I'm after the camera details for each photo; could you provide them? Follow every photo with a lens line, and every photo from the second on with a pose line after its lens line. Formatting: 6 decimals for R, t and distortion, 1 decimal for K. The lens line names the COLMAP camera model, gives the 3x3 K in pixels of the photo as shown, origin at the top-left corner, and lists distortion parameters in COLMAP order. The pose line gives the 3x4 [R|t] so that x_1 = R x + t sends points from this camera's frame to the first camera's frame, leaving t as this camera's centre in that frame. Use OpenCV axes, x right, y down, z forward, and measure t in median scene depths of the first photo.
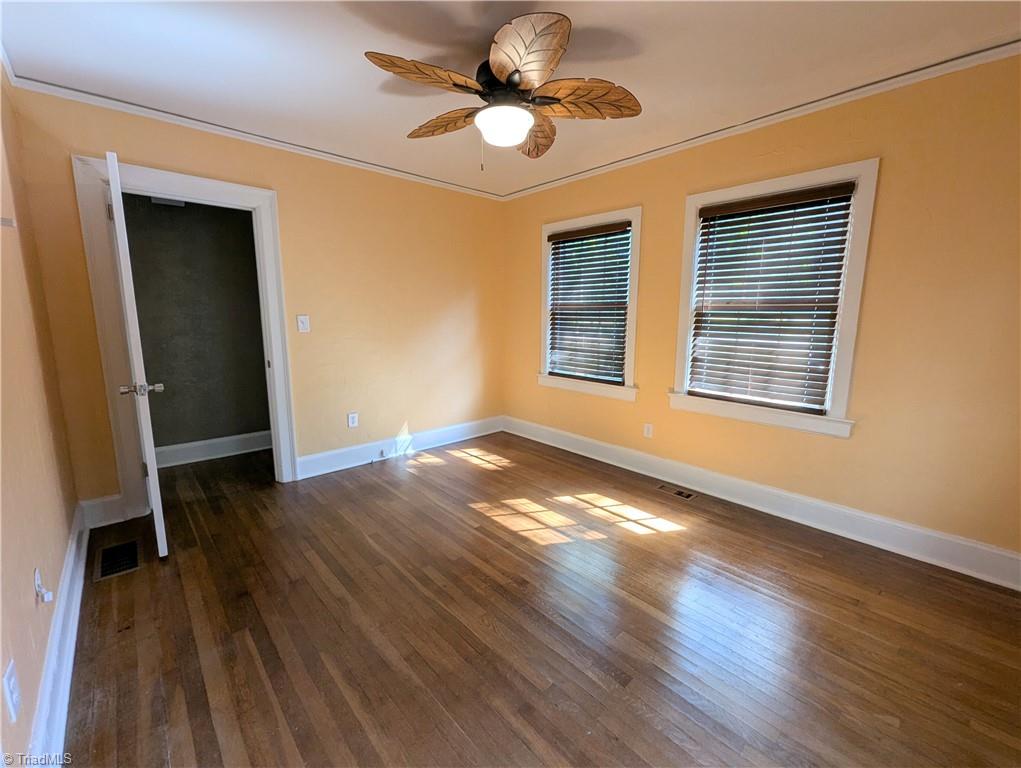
lens RADIAL K [[424.6, 0, 515.1], [0, 424.6, 384.4], [0, 0, 1]] dist [-0.000194, -0.000645]
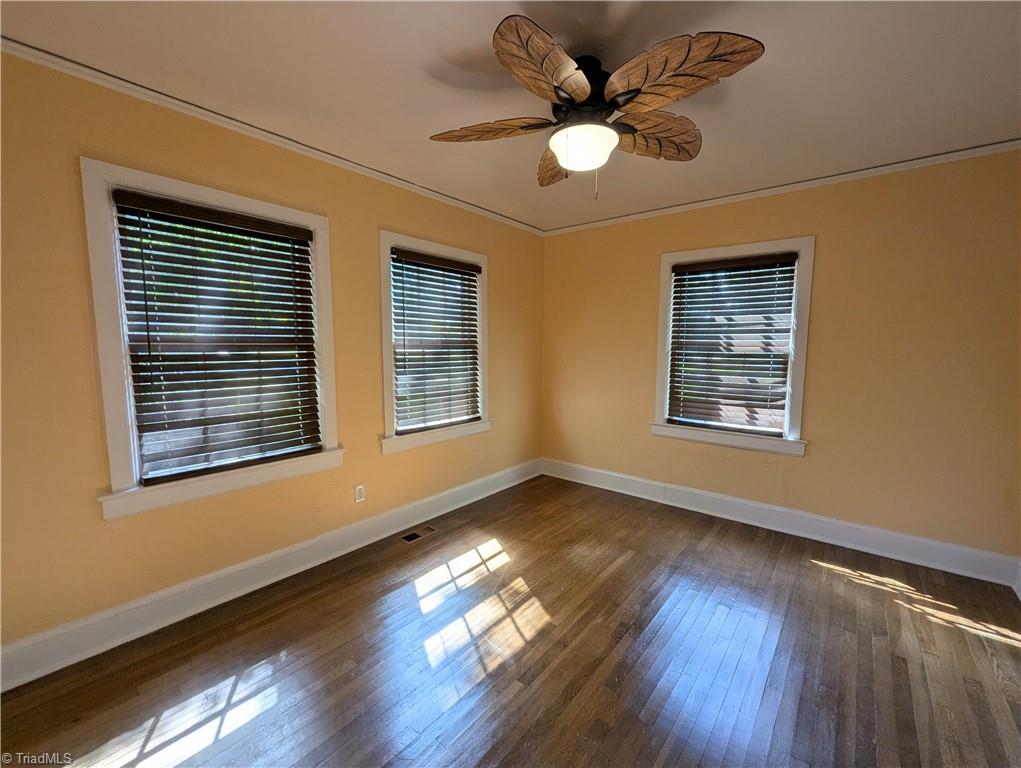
lens RADIAL K [[424.6, 0, 515.0], [0, 424.6, 383.6], [0, 0, 1]] dist [-0.000194, -0.000645]
pose [[-0.149804, -0.099949, 0.983651, -0.609856], [0.155570, 0.980102, 0.123281, -0.180522], [-0.976400, 0.171495, -0.131274, 0.901345]]
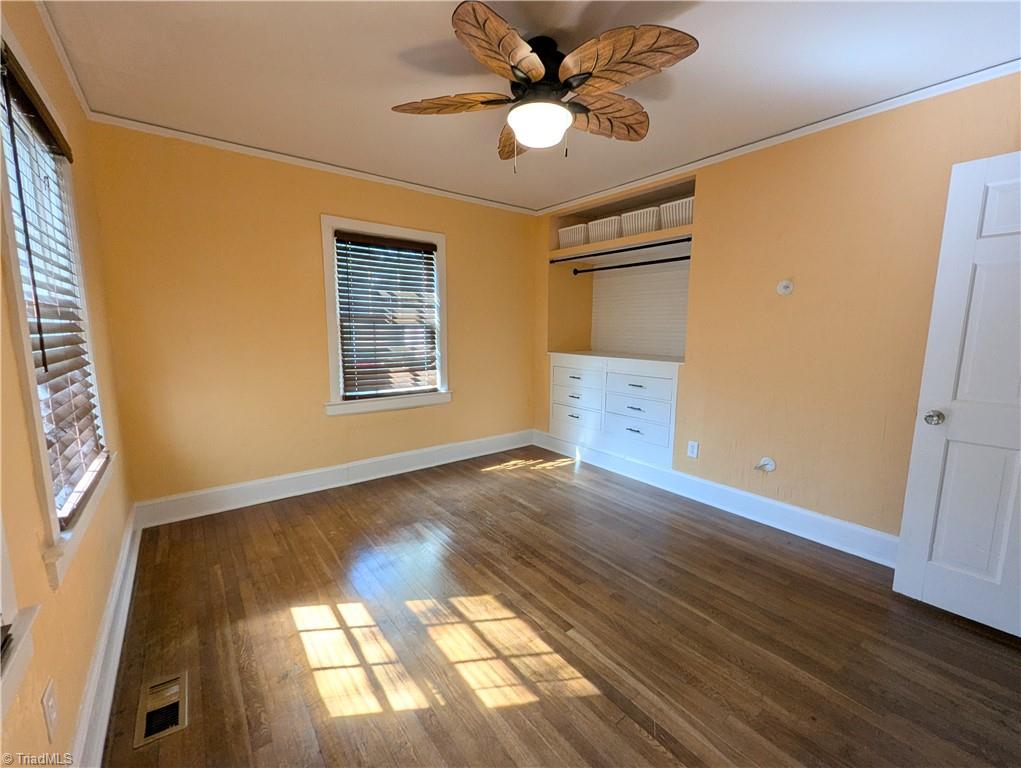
lens RADIAL K [[424.6, 0, 516.4], [0, 424.6, 382.7], [0, 0, 1]] dist [-0.000194, -0.000645]
pose [[-0.996904, -0.022941, 0.075211, -0.038772], [0.000144, 0.955960, 0.293496, -0.235096], [-0.078632, 0.292598, -0.952997, 1.381785]]
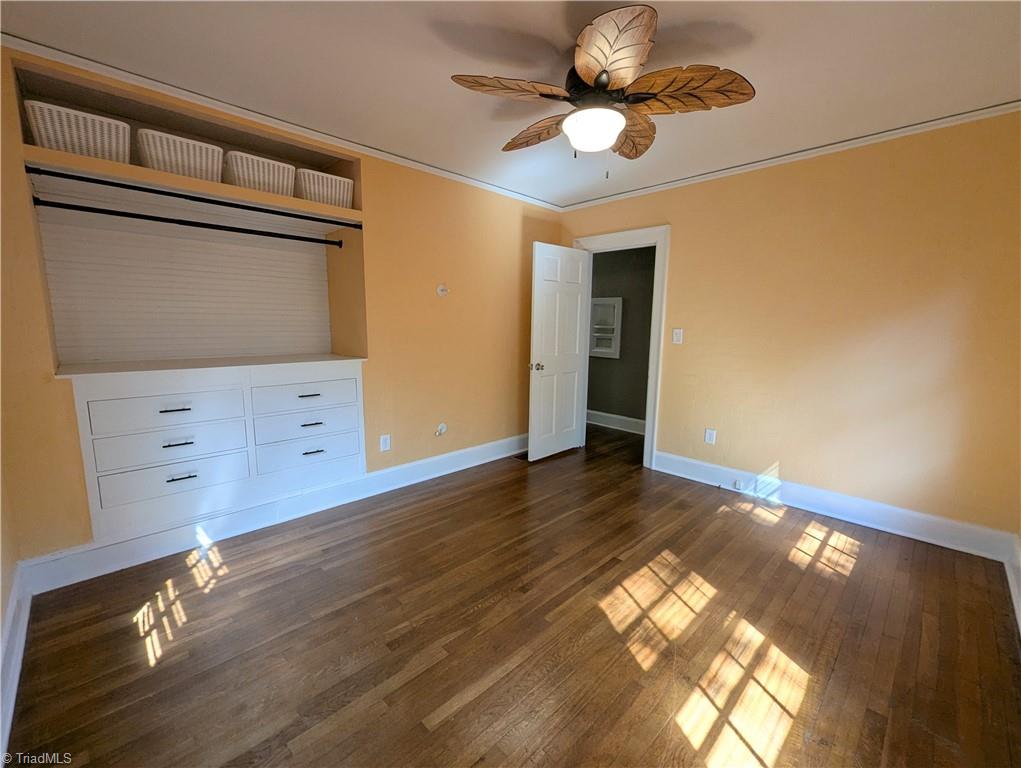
lens RADIAL K [[424.6, 0, 514.3], [0, 424.6, 382.7], [0, 0, 1]] dist [-0.000194, -0.000645]
pose [[0.037278, 0.134723, -0.990182, 0.669480], [-0.174628, 0.976502, 0.126288, -0.097828], [0.983929, 0.168206, 0.059928, 0.584545]]
